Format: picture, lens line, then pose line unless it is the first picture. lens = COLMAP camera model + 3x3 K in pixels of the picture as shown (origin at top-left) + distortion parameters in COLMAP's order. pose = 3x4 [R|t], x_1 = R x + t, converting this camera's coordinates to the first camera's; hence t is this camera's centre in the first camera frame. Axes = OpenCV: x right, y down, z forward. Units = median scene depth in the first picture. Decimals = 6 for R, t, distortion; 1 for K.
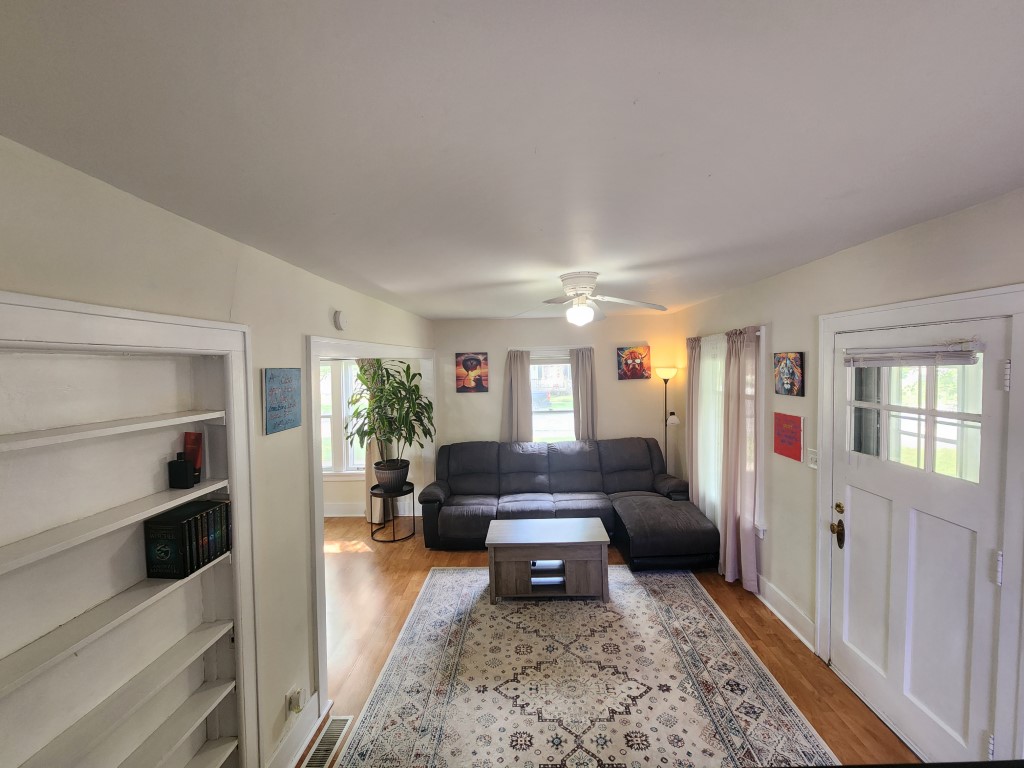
lens RADIAL K [[415.8, 0, 513.7], [0, 415.8, 383.8], [0, 0, 1]] dist [0.000369, -0.002273]
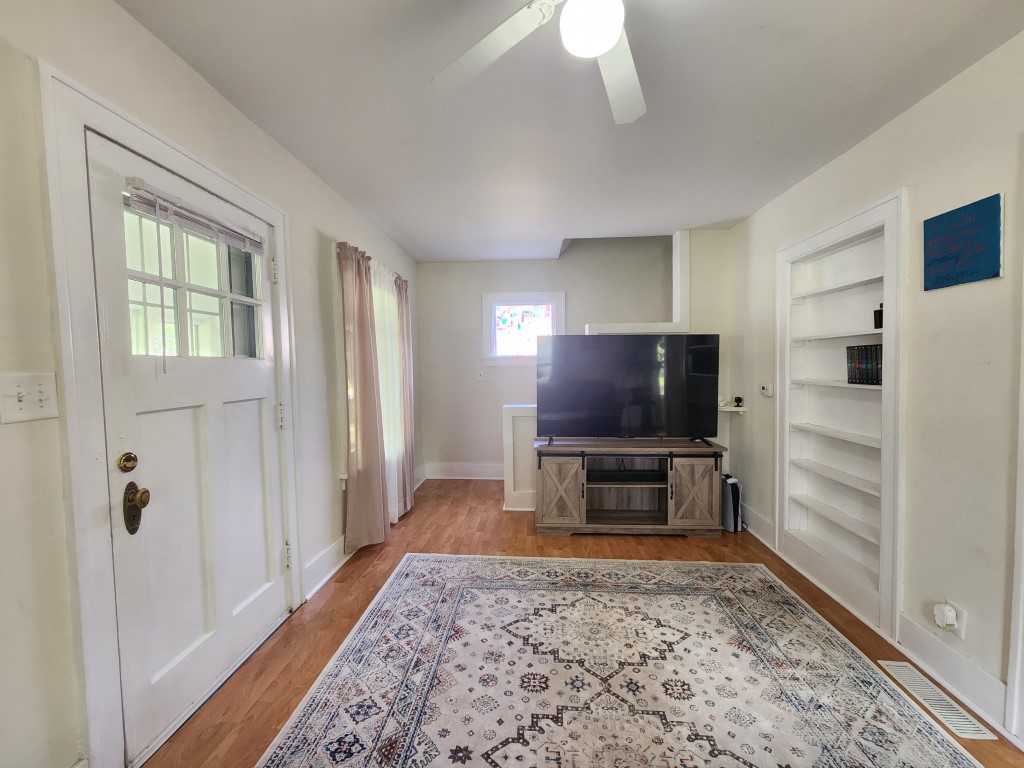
lens RADIAL K [[426.9, 0, 513.8], [0, 426.9, 380.7], [0, 0, 1]] dist [-0.001920, -0.000731]
pose [[-0.999097, 0.035323, 0.023610, 0.251257], [0.037128, 0.996023, 0.080995, 0.162194], [-0.020655, 0.081798, -0.996435, 1.521139]]
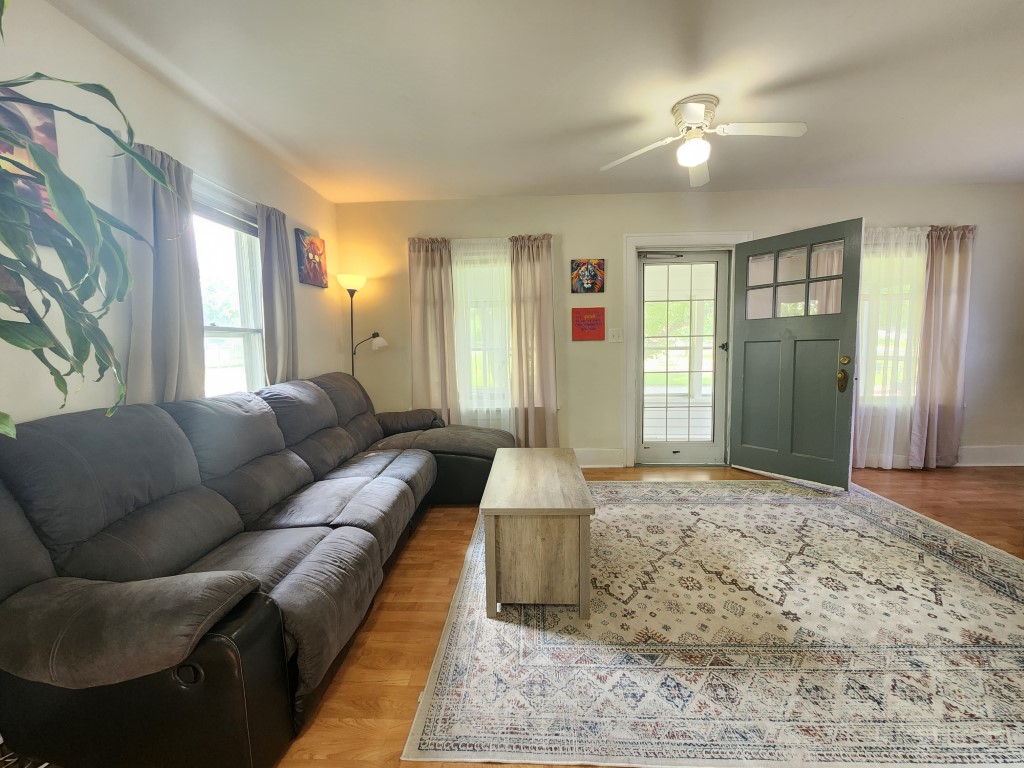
lens RADIAL K [[415.8, 0, 513.7], [0, 415.8, 383.8], [0, 0, 1]] dist [0.000369, -0.002273]
pose [[0.000951, -0.069293, 0.997596, -0.782311], [0.059389, 0.995839, 0.069114, 0.244965], [-0.998234, 0.059180, 0.005062, 1.461727]]
